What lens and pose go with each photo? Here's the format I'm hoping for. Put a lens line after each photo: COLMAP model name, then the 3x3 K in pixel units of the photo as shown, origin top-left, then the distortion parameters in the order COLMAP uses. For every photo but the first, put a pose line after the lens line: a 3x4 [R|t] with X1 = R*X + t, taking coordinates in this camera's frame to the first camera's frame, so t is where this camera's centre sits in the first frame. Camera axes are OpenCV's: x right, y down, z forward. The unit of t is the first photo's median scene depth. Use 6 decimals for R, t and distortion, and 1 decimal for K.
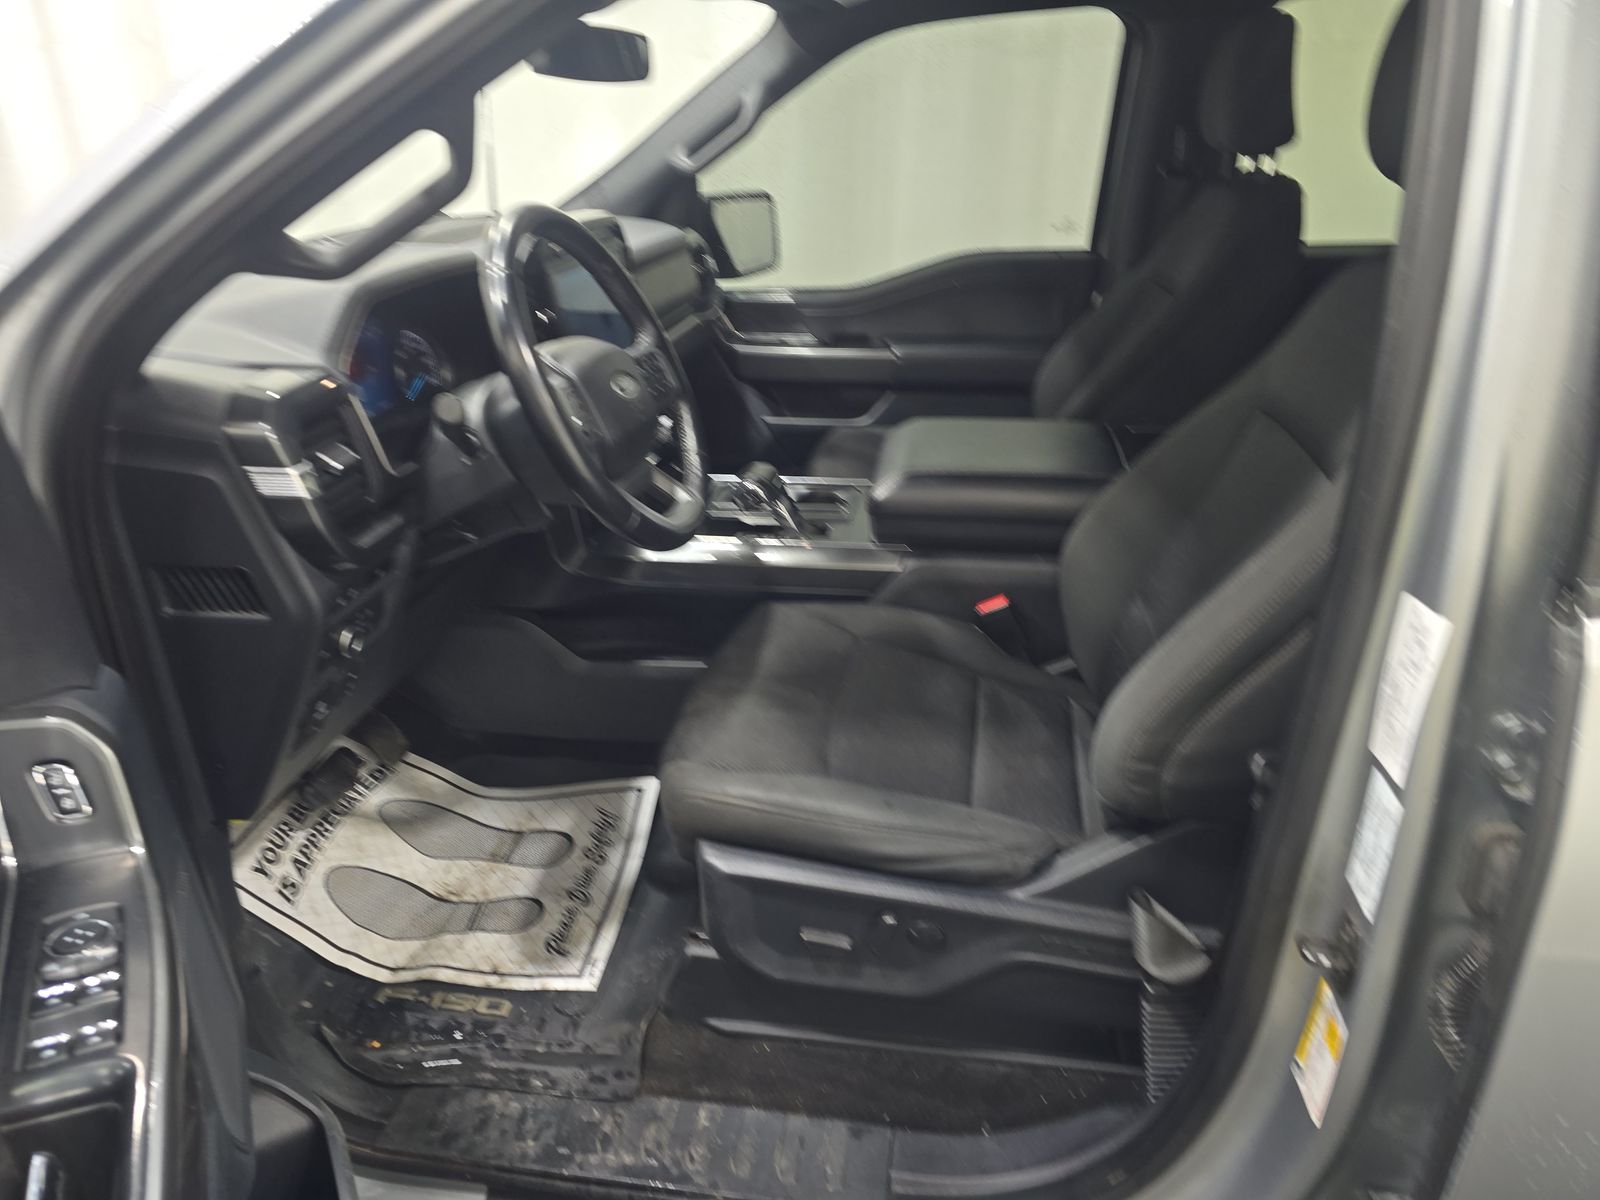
lens RADIAL K [[1070.9, 0, 800.0], [0, 1070.9, 600.0], [0, 0, 1]] dist [0.008521, -0.004671]
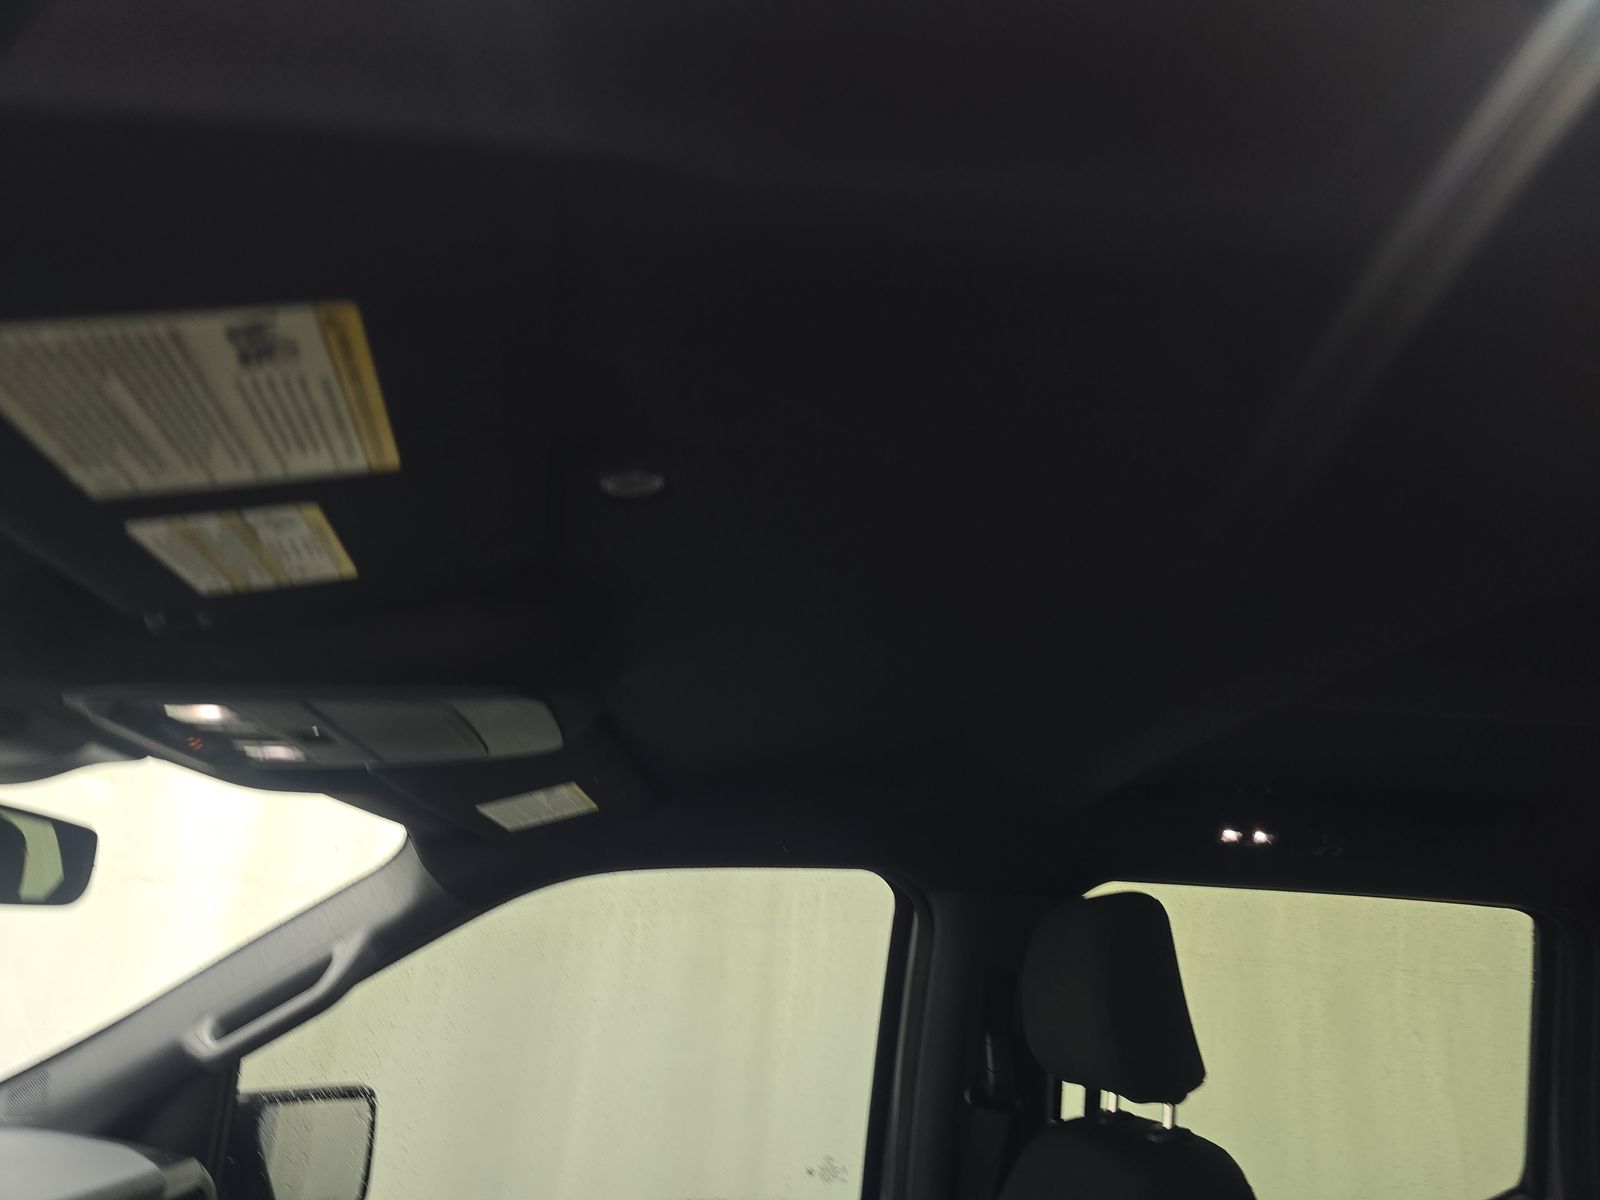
lens RADIAL K [[1070.9, 0, 800.0], [0, 1070.9, 600.0], [0, 0, 1]] dist [0.008521, -0.004671]
pose [[0.961897, 0.149778, 0.228738, 0.035163], [0.050625, 0.724569, -0.687341, -0.167799], [-0.268685, 0.672731, 0.689378, 0.350141]]
